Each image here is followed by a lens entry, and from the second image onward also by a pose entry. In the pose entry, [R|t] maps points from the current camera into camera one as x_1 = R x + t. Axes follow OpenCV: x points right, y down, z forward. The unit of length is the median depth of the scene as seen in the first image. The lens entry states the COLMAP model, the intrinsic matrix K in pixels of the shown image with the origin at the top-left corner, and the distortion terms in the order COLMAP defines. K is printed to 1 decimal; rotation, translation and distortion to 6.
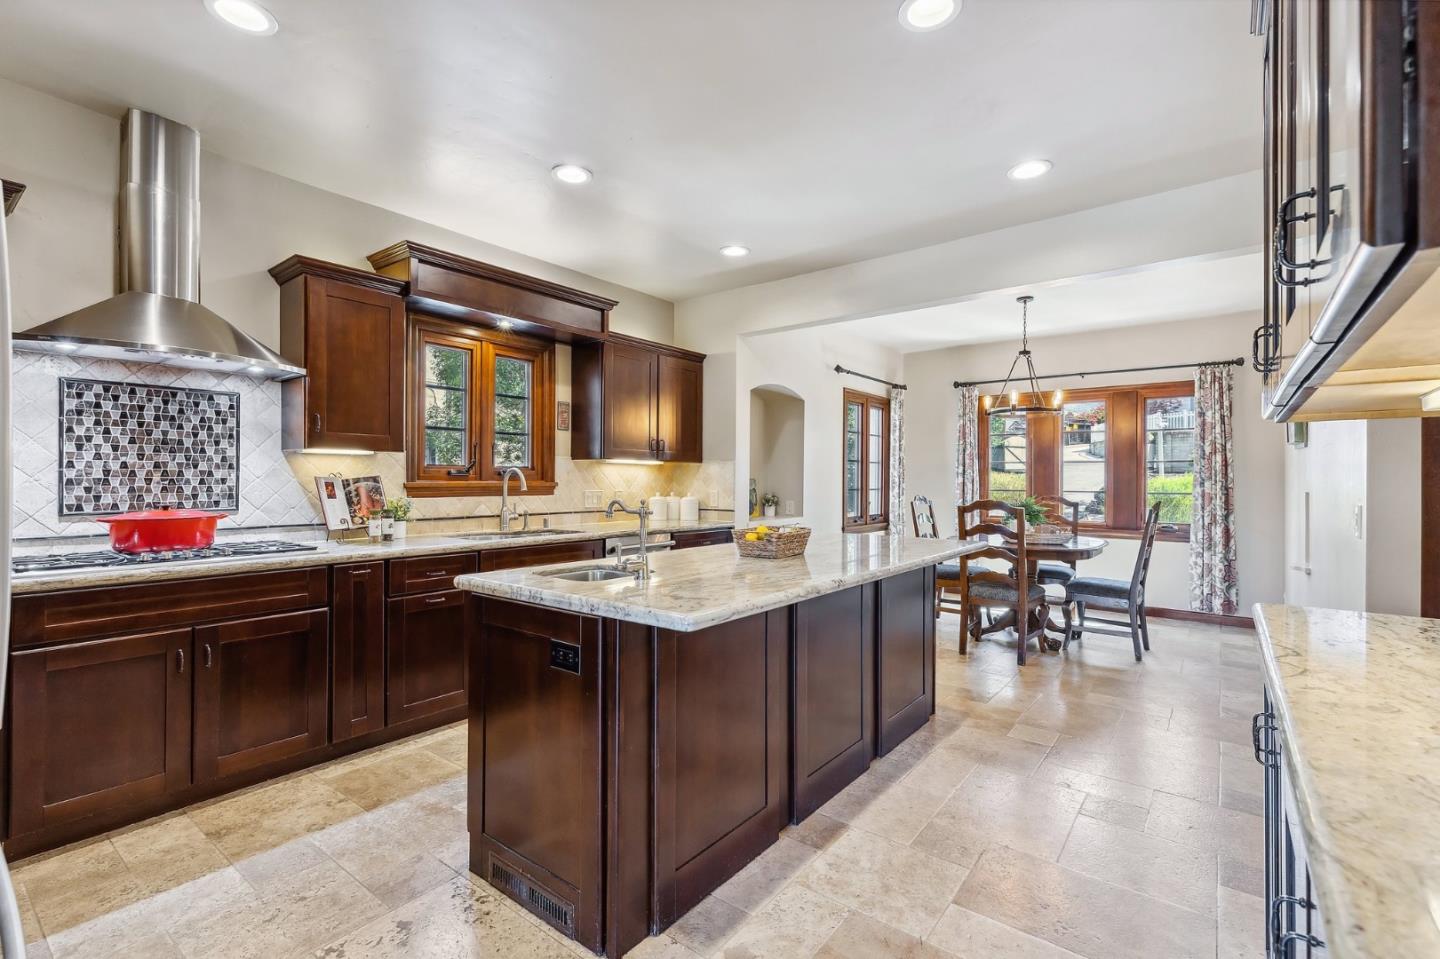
lens RADIAL K [[645.4, 0, 716.0], [0, 645.4, 487.0], [0, 0, 1]] dist [0.000774, 0.000012]
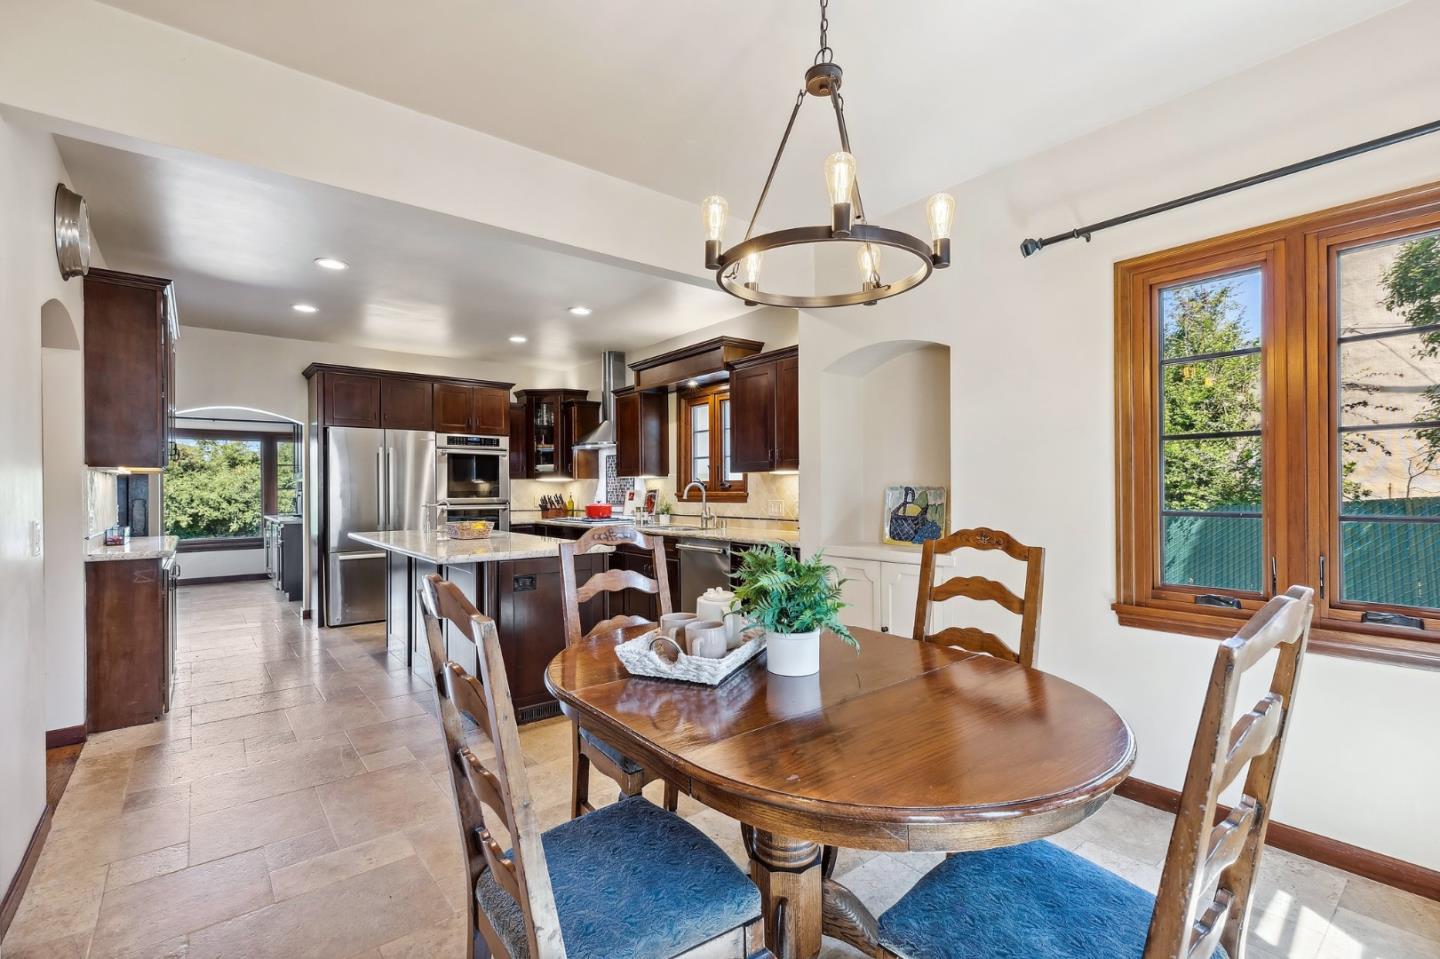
lens RADIAL K [[645.4, 0, 716.0], [0, 645.4, 487.0], [0, 0, 1]] dist [0.000774, 0.000012]
pose [[-0.223734, -0.003184, -0.974645, 0.833434], [0.005577, 0.999974, -0.004547, -0.010791], [0.974634, -0.006453, -0.223711, 1.065917]]
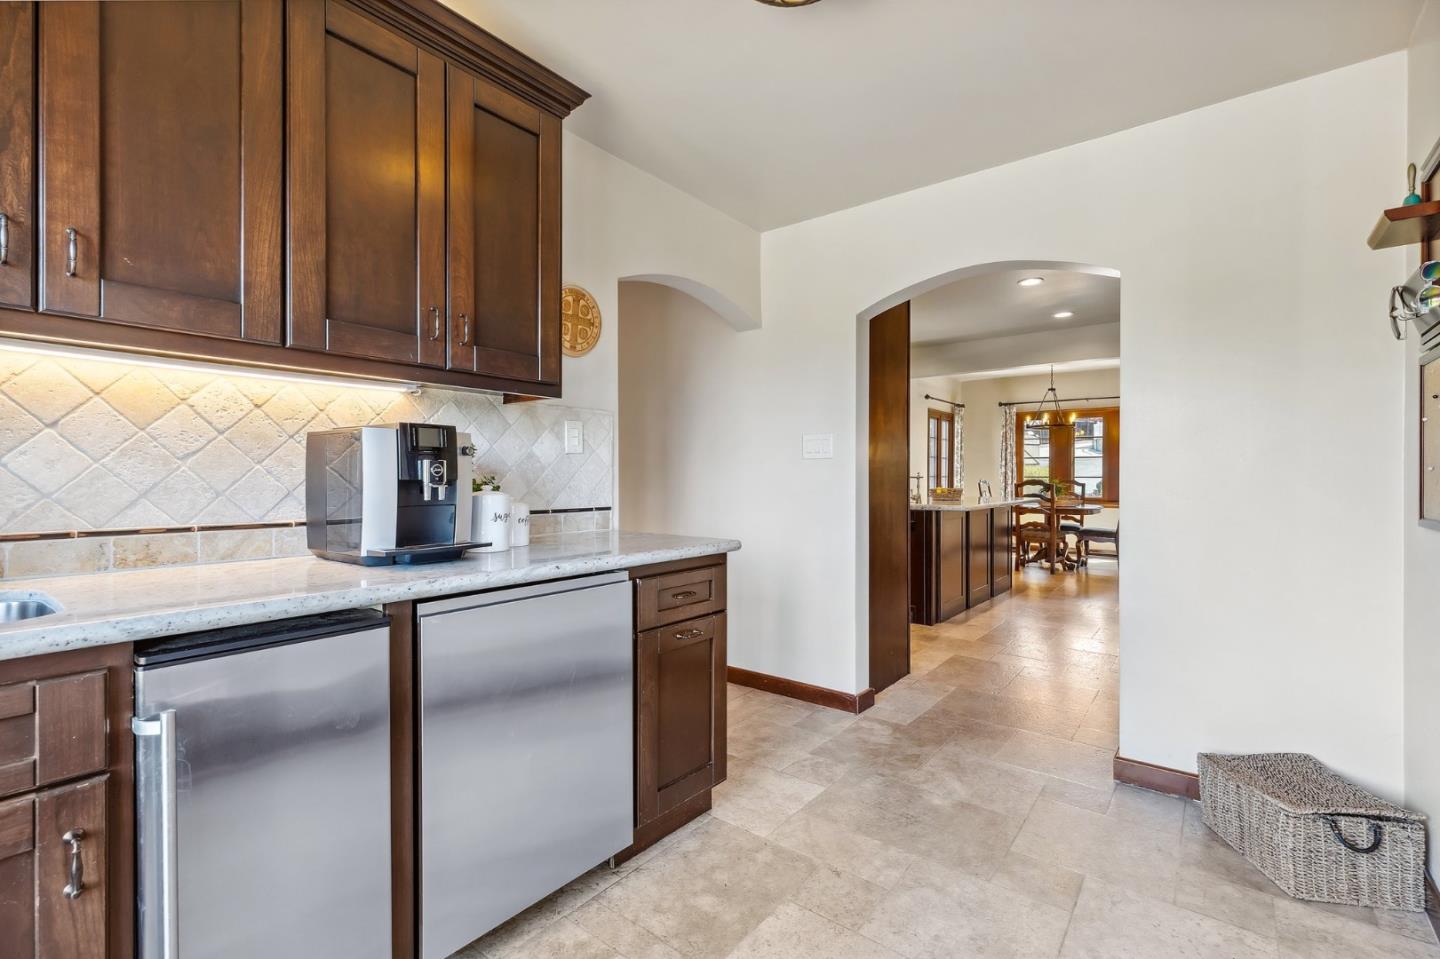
lens RADIAL K [[645.4, 0, 716.0], [0, 645.4, 487.0], [0, 0, 1]] dist [0.000774, 0.000012]
pose [[0.999992, -0.002449, -0.003185, -0.359629], [0.002465, 0.999984, 0.005110, 0.024566], [0.003172, -0.005118, 0.999982, -0.620805]]
